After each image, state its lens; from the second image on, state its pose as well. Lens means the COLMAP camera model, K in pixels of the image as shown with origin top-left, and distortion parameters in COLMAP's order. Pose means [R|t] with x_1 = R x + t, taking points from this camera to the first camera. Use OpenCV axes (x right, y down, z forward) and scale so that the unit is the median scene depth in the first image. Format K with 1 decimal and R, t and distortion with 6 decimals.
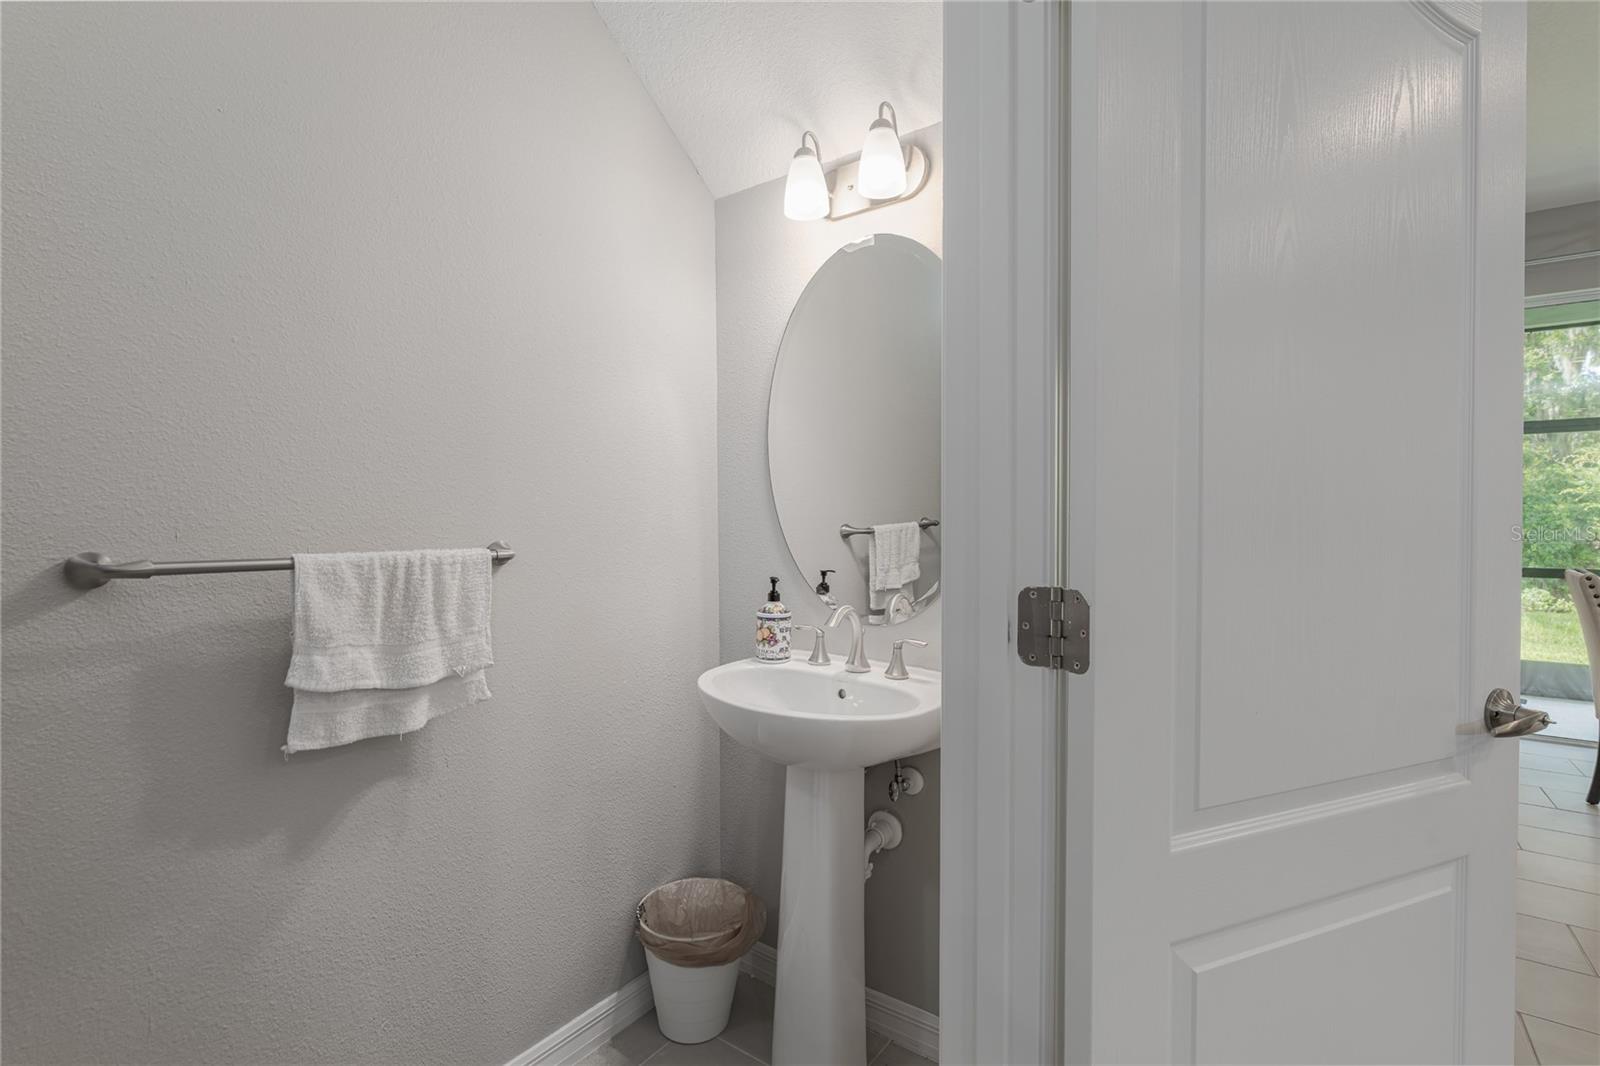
lens RADIAL K [[738.5, 0, 798.1], [0, 738.5, 523.3], [0, 0, 1]] dist [-0.001178, -0.001000]
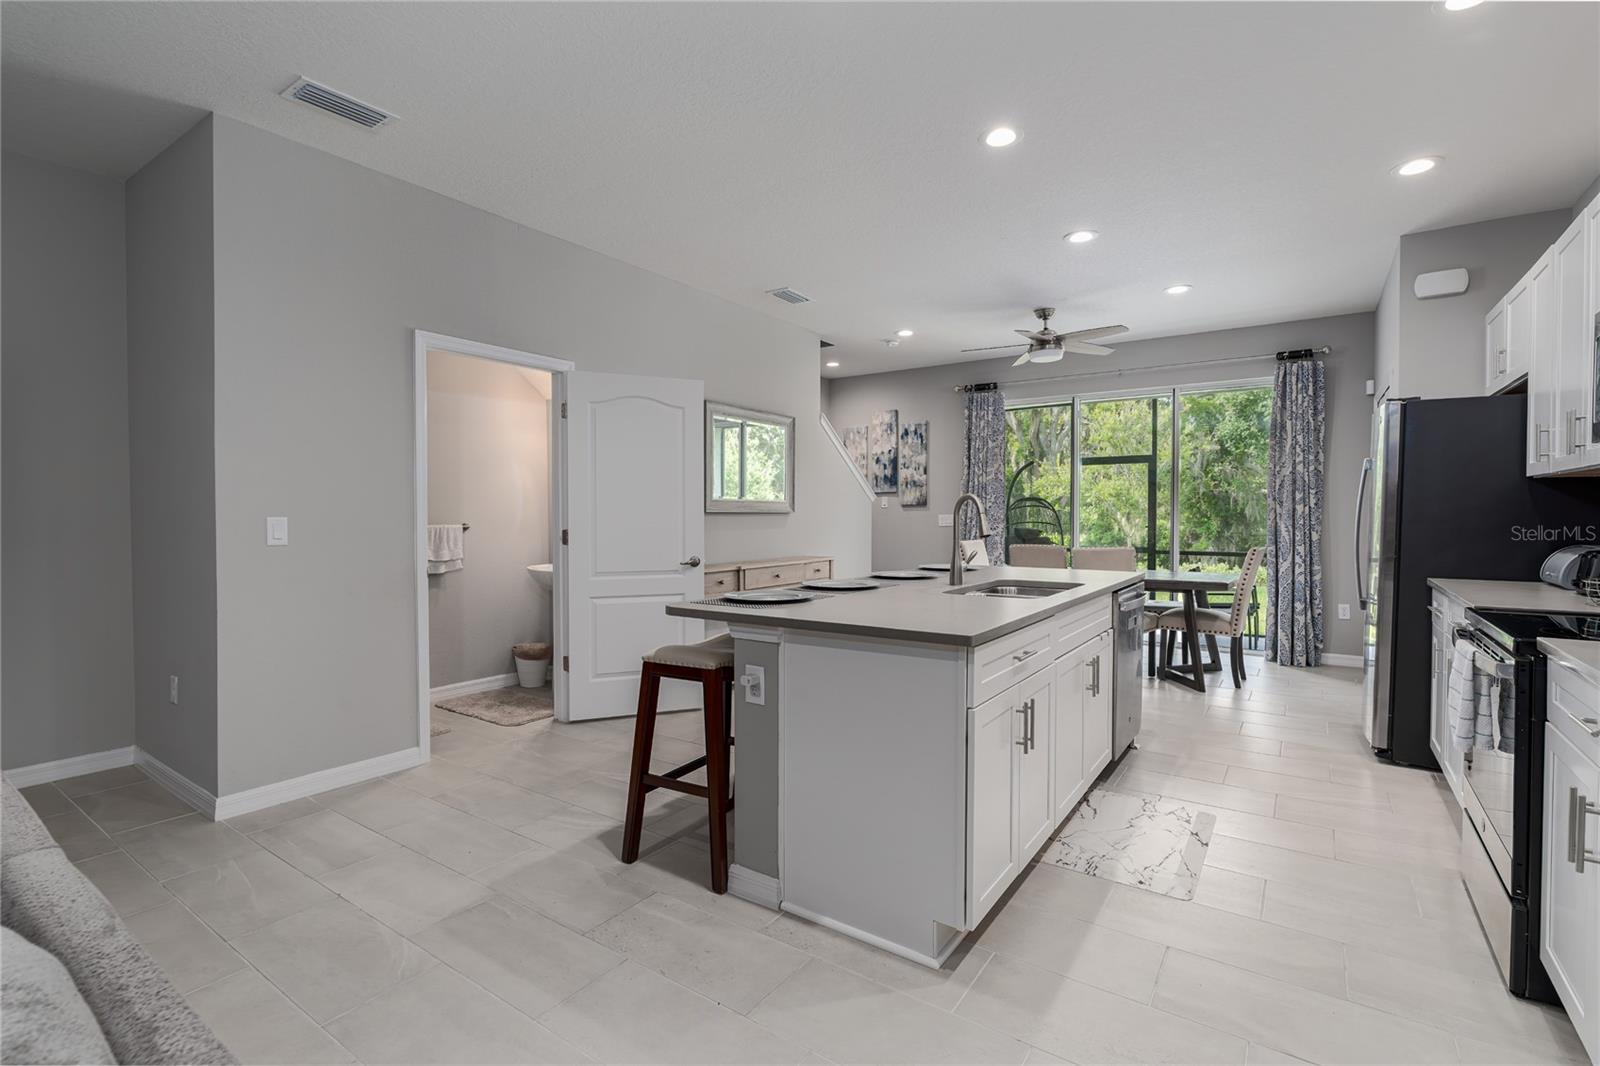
lens RADIAL K [[738.5, 0, 801.9], [0, 738.5, 529.0], [0, 0, 1]] dist [-0.001178, -0.001000]
pose [[0.999828, 0.003031, 0.018323, 0.942389], [-0.003292, 0.999893, 0.014232, -0.001124], [-0.018278, -0.014290, 0.999731, -2.111385]]
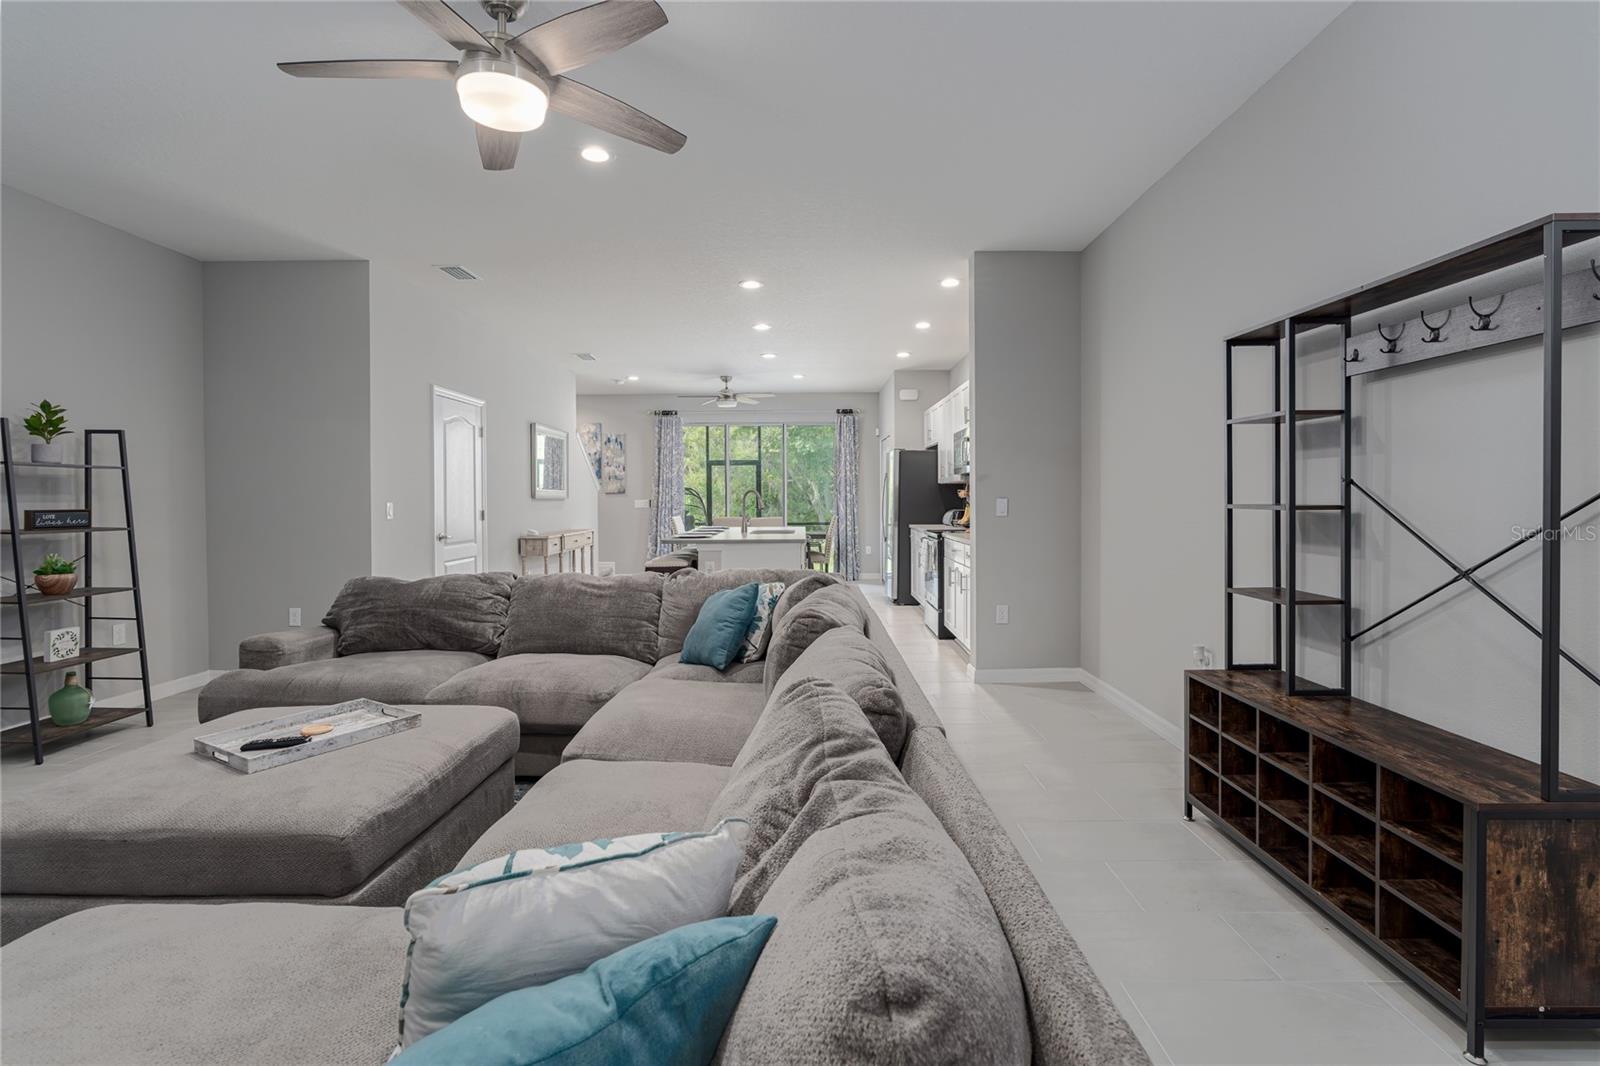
lens RADIAL K [[738.5, 0, 813.8], [0, 738.5, 507.3], [0, 0, 1]] dist [-0.001178, -0.001000]
pose [[0.807736, -0.007618, 0.589495, -0.714224], [0.006604, 0.999971, 0.003874, 0.021126], [-0.589508, 0.000764, 0.807762, -3.717507]]
